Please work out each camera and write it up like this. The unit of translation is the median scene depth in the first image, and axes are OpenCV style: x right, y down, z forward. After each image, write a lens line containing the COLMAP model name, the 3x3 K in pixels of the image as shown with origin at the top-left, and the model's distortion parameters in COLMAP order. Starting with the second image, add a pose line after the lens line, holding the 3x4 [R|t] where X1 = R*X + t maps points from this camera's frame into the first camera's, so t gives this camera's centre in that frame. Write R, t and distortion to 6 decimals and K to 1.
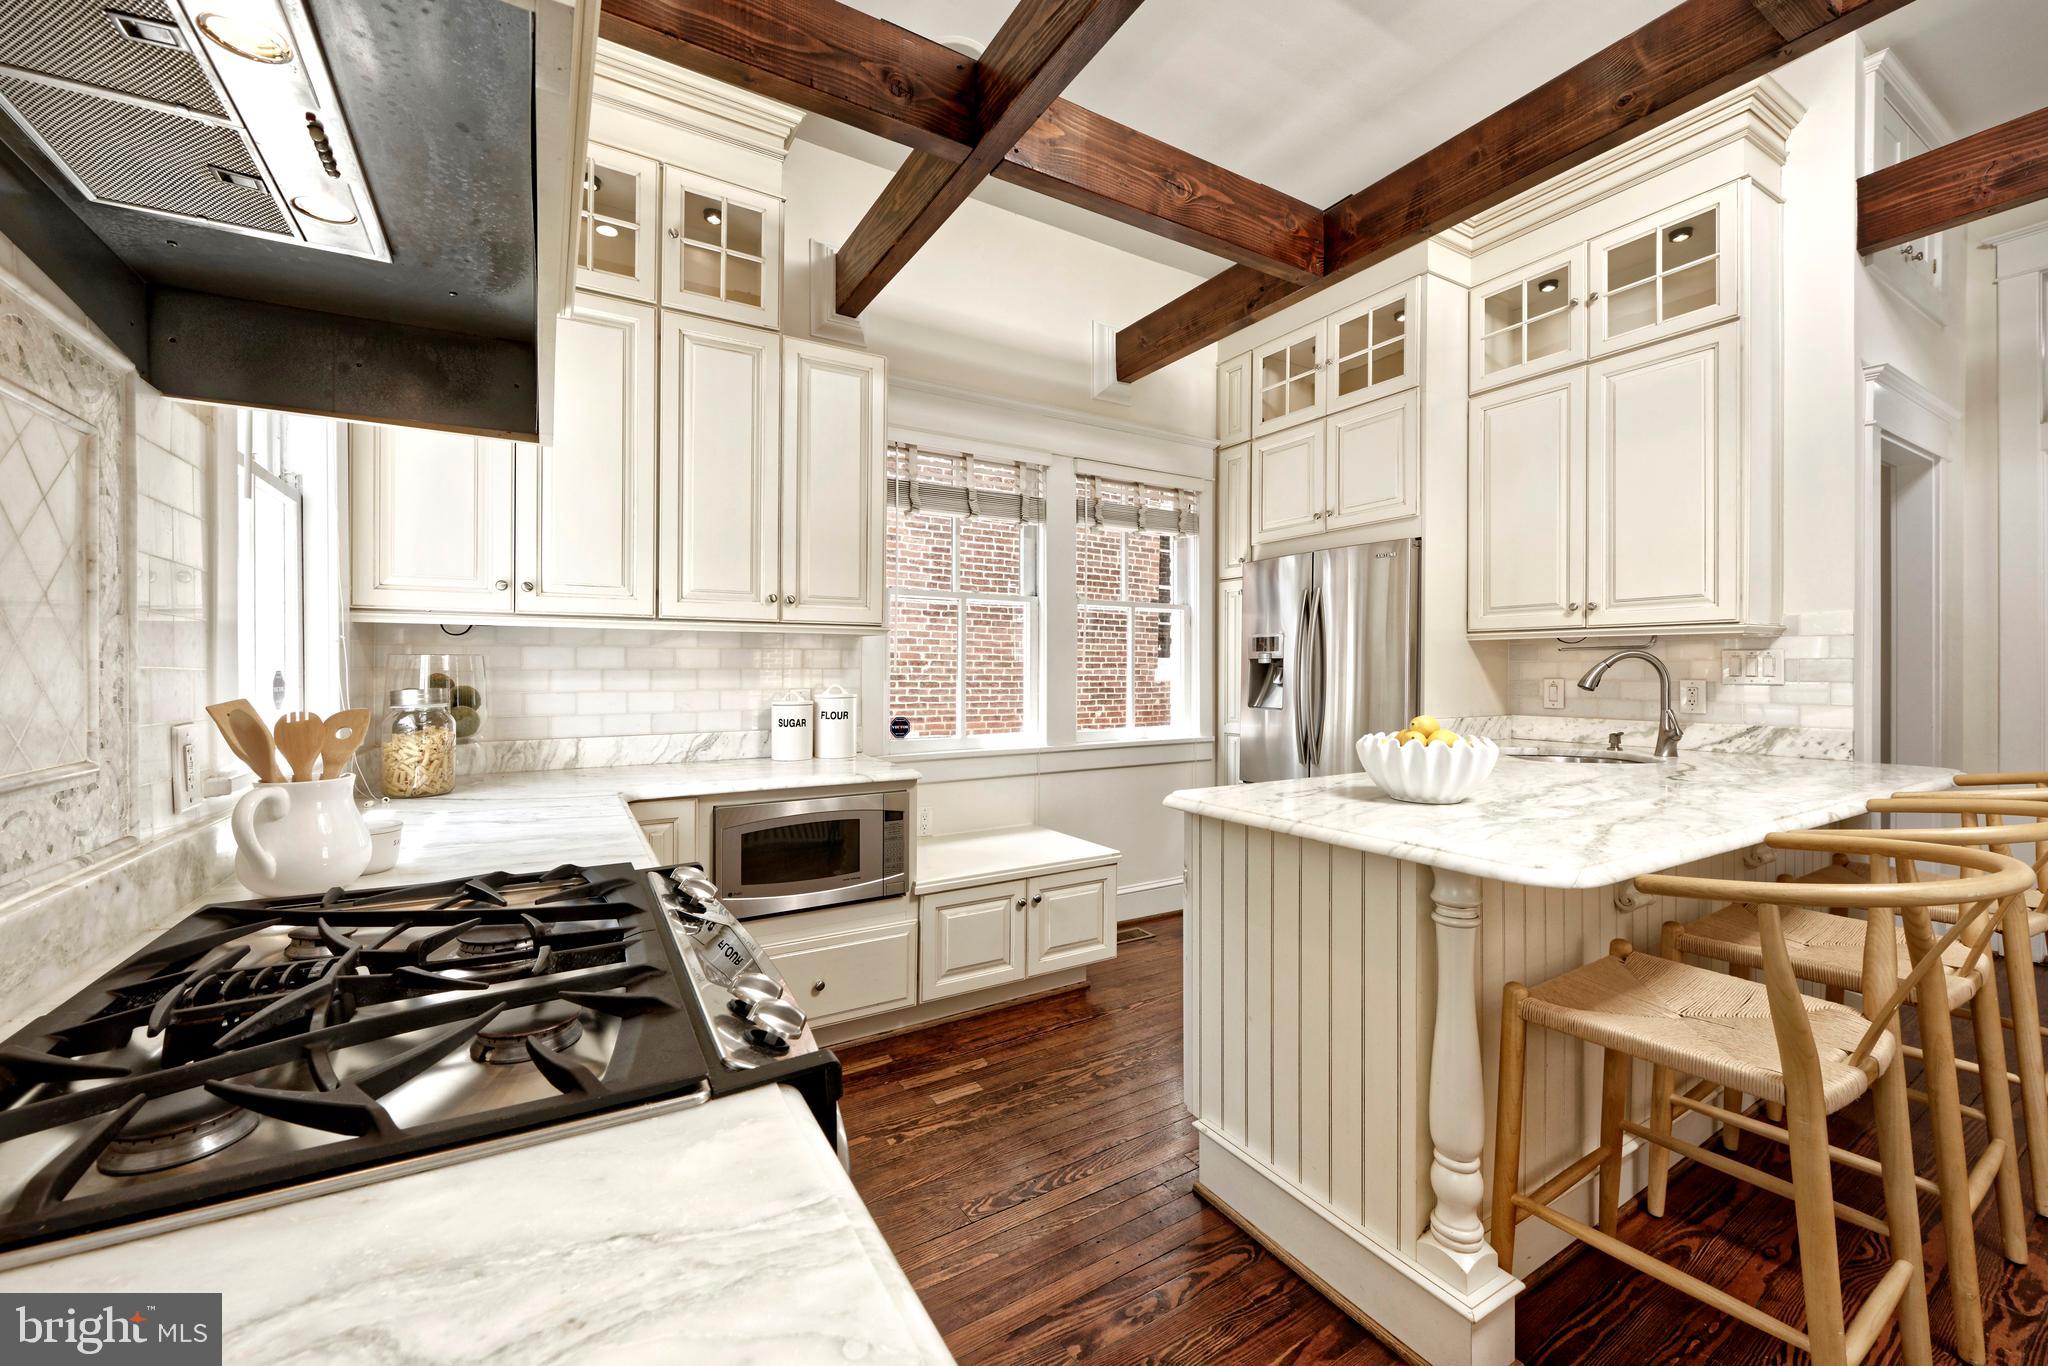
lens RADIAL K [[803.7, 0, 1024.0], [0, 803.7, 683.0], [0, 0, 1]] dist [0.000078, -0.000231]
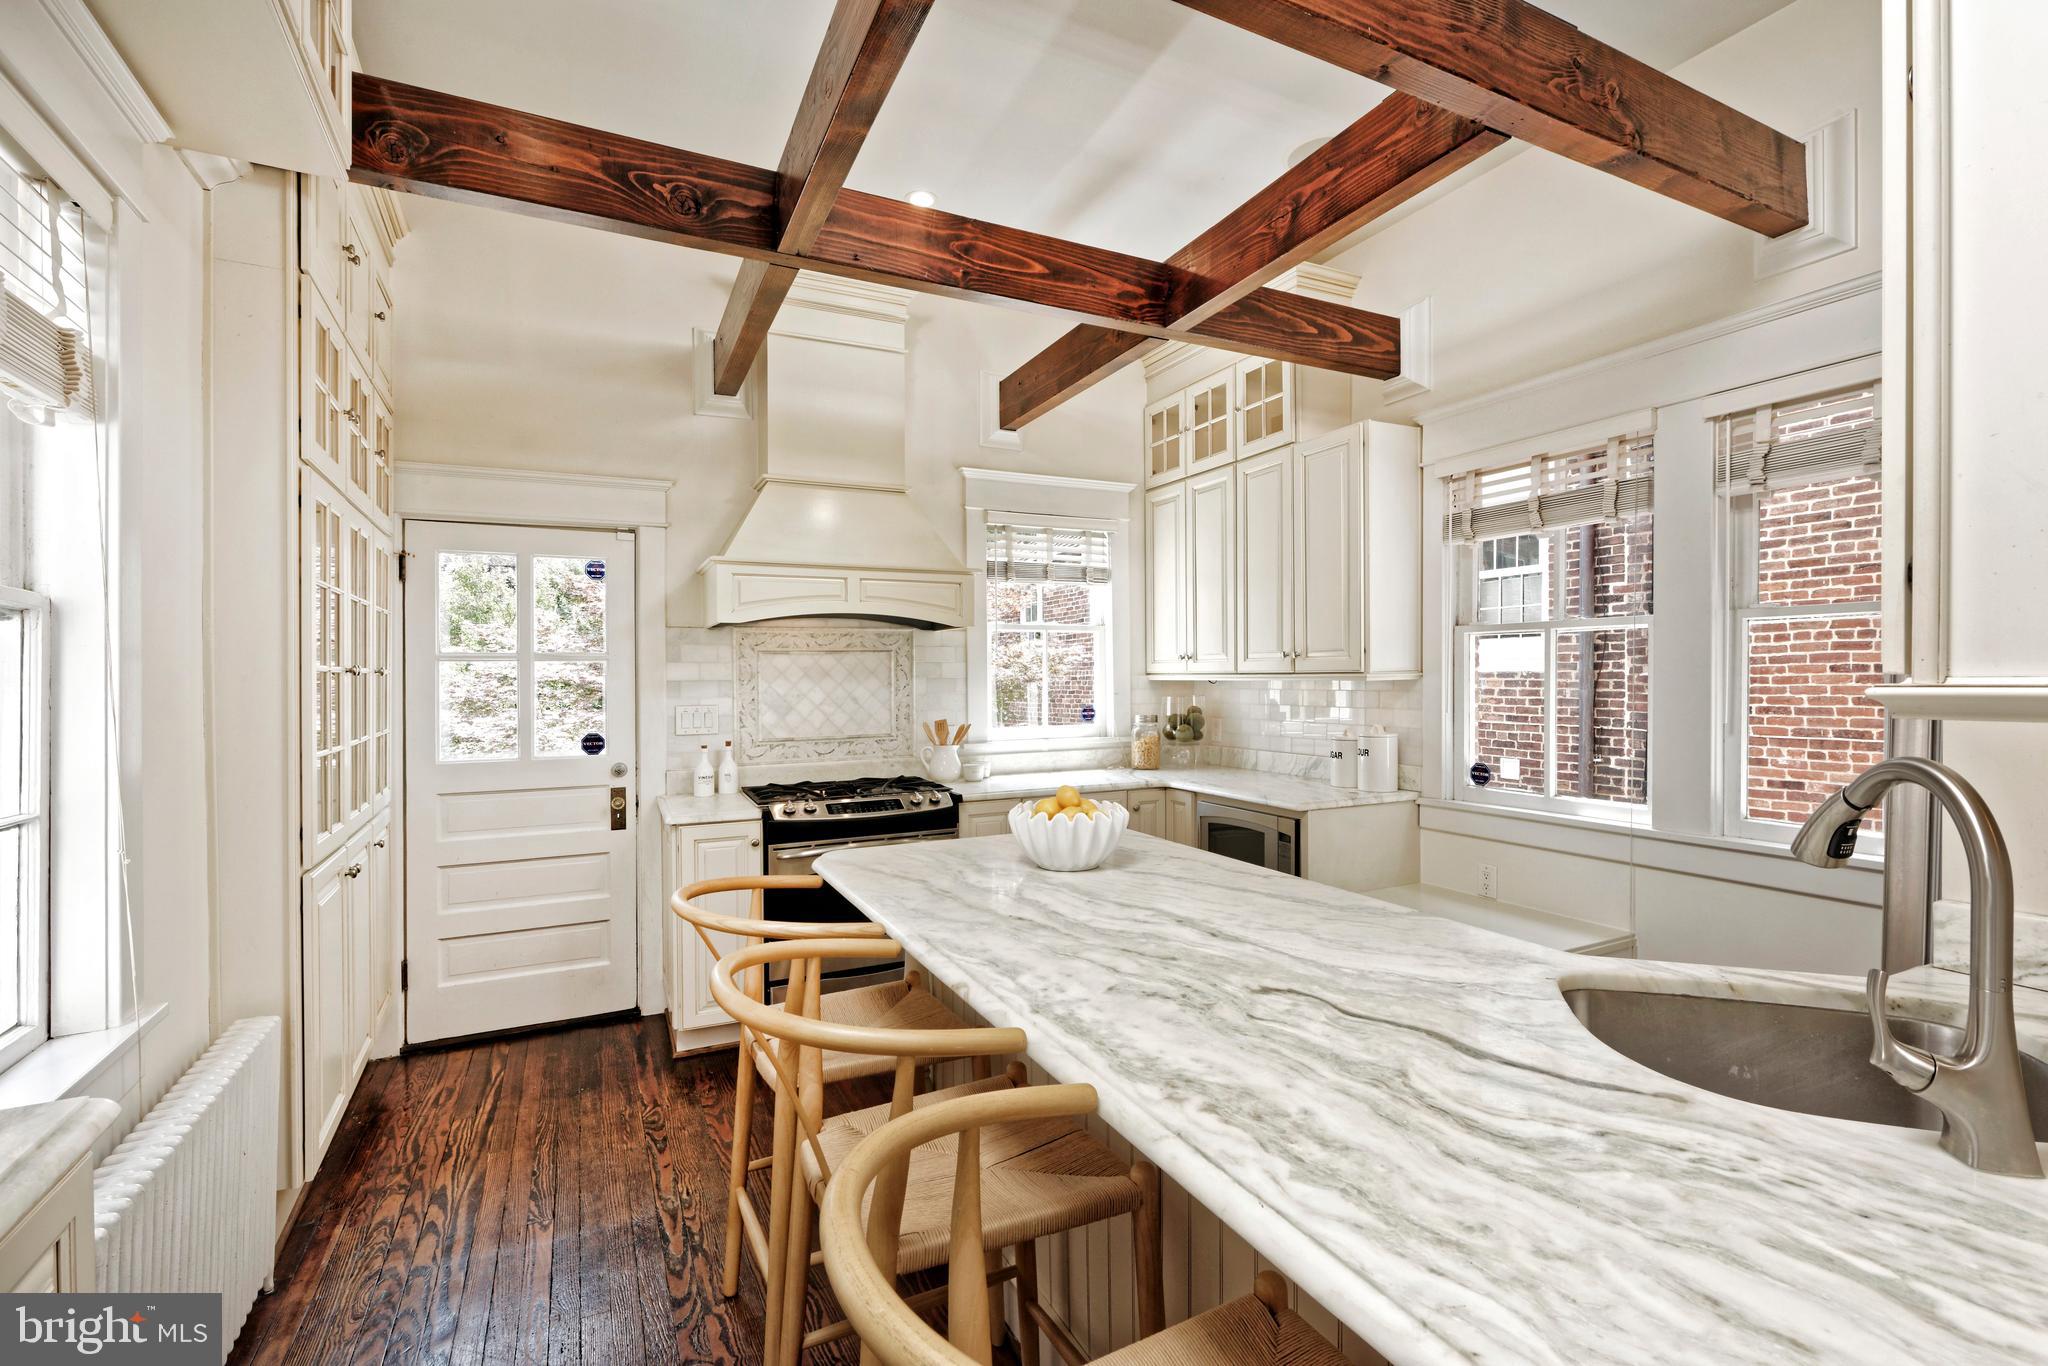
lens RADIAL K [[881.2, 0, 1024.0], [0, 881.2, 683.0], [0, 0, 1]] dist [-0.003695, -0.000742]
pose [[-0.081406, 0.003696, -0.996674, 1.046157], [-0.006922, 0.999967, 0.004274, -0.058843], [0.996657, 0.007247, -0.081377, 0.656845]]
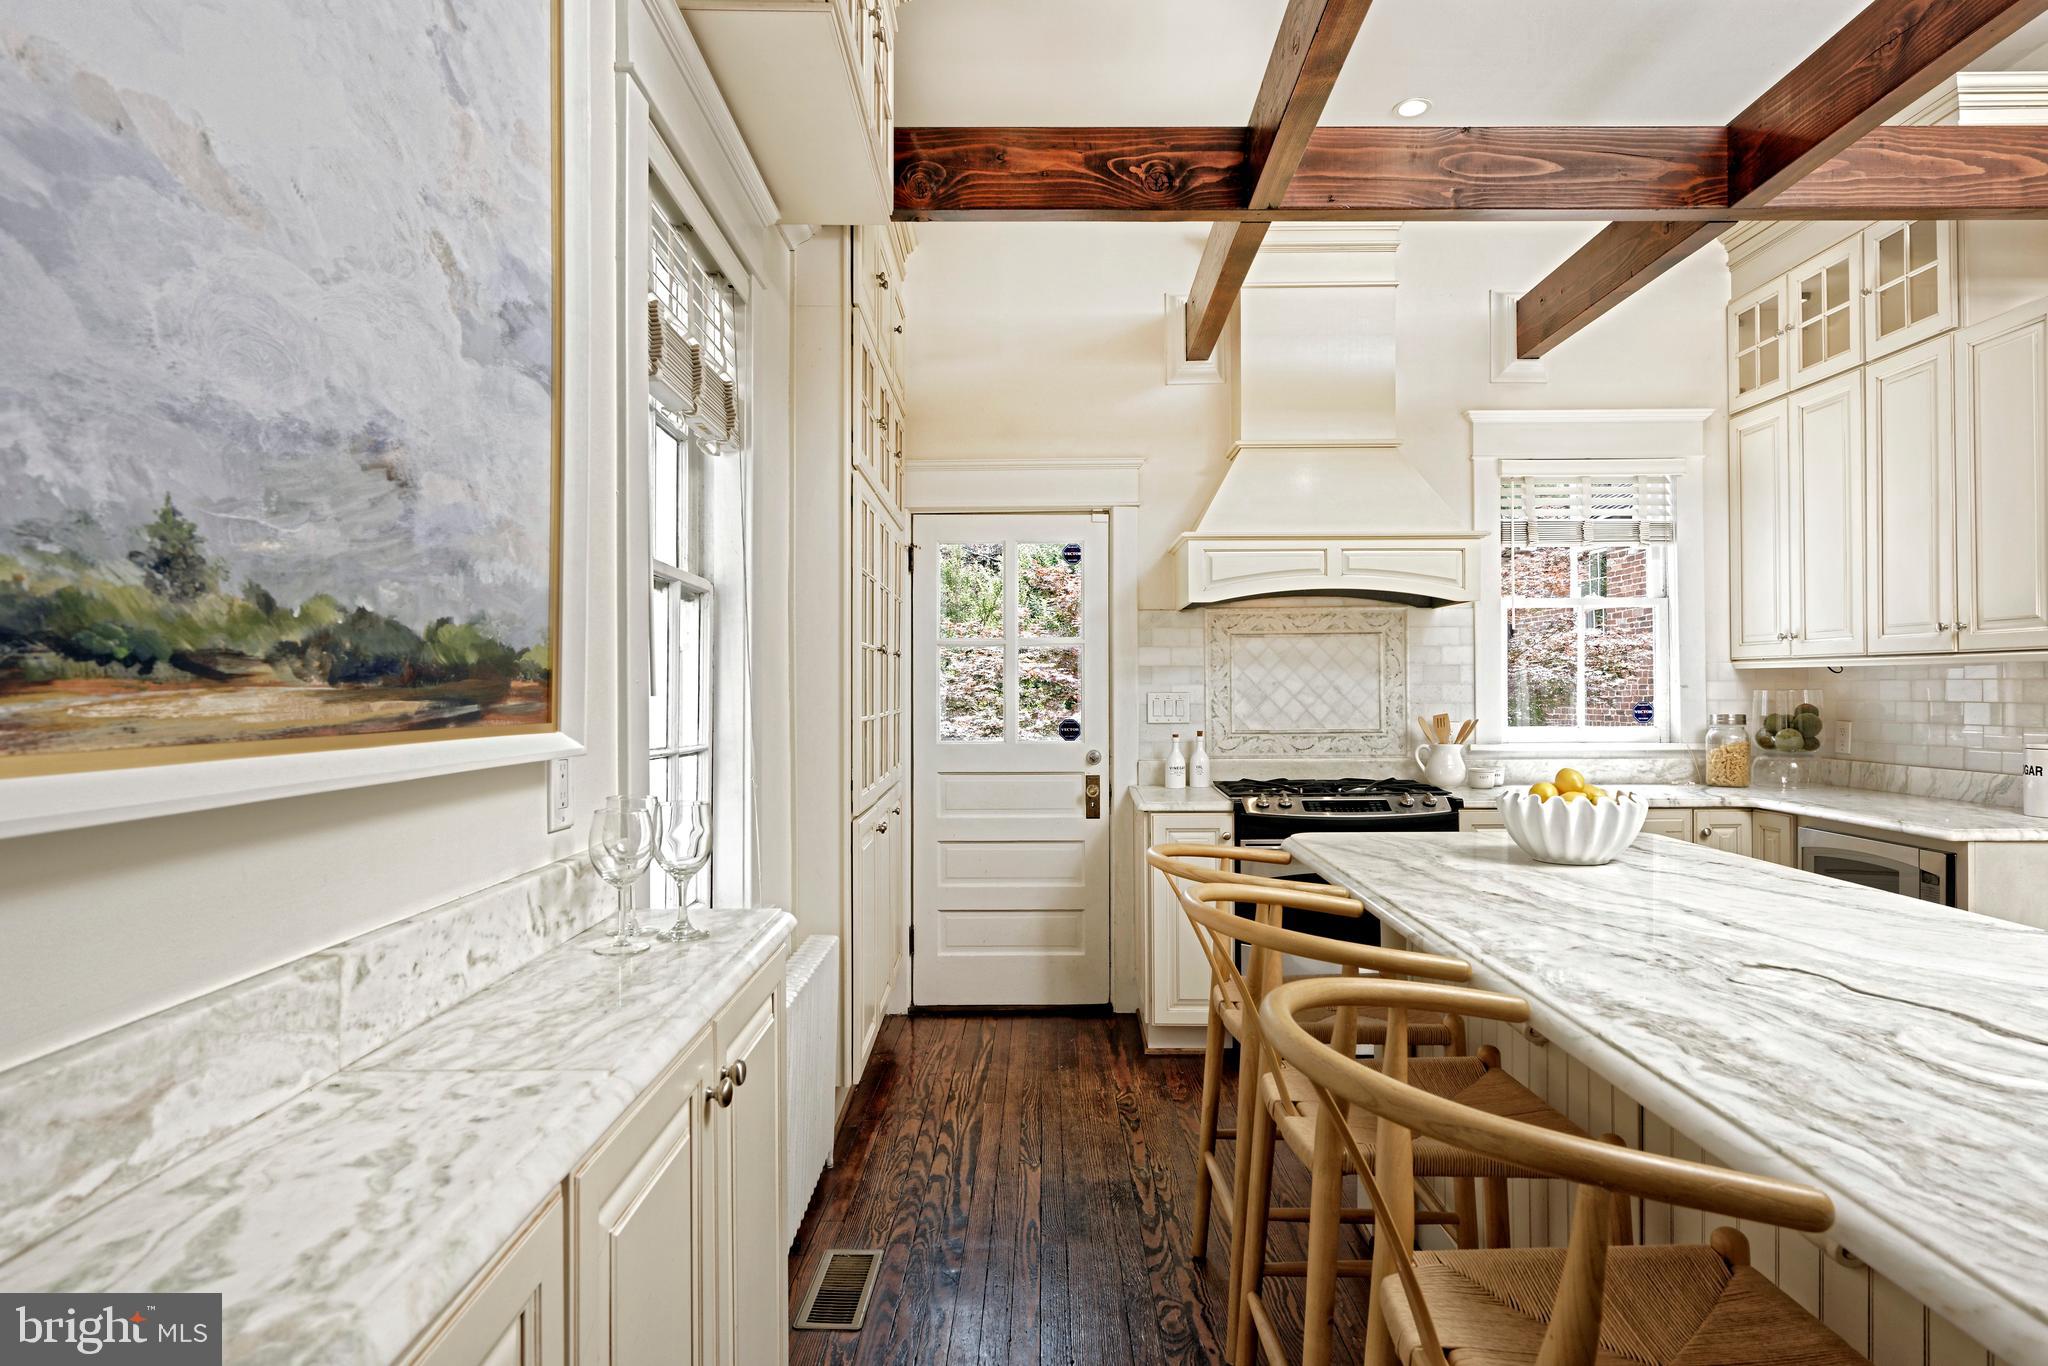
lens RADIAL K [[1071.7, 0, 1100.8], [0, 1071.7, 693.6], [0, 0, 1]] dist [0.003119, -0.000500]
pose [[-0.478382, 0.009814, -0.878097, 1.140271], [-0.005677, 0.999882, 0.014267, -0.038139], [0.878133, 0.011810, -0.478270, 0.699022]]
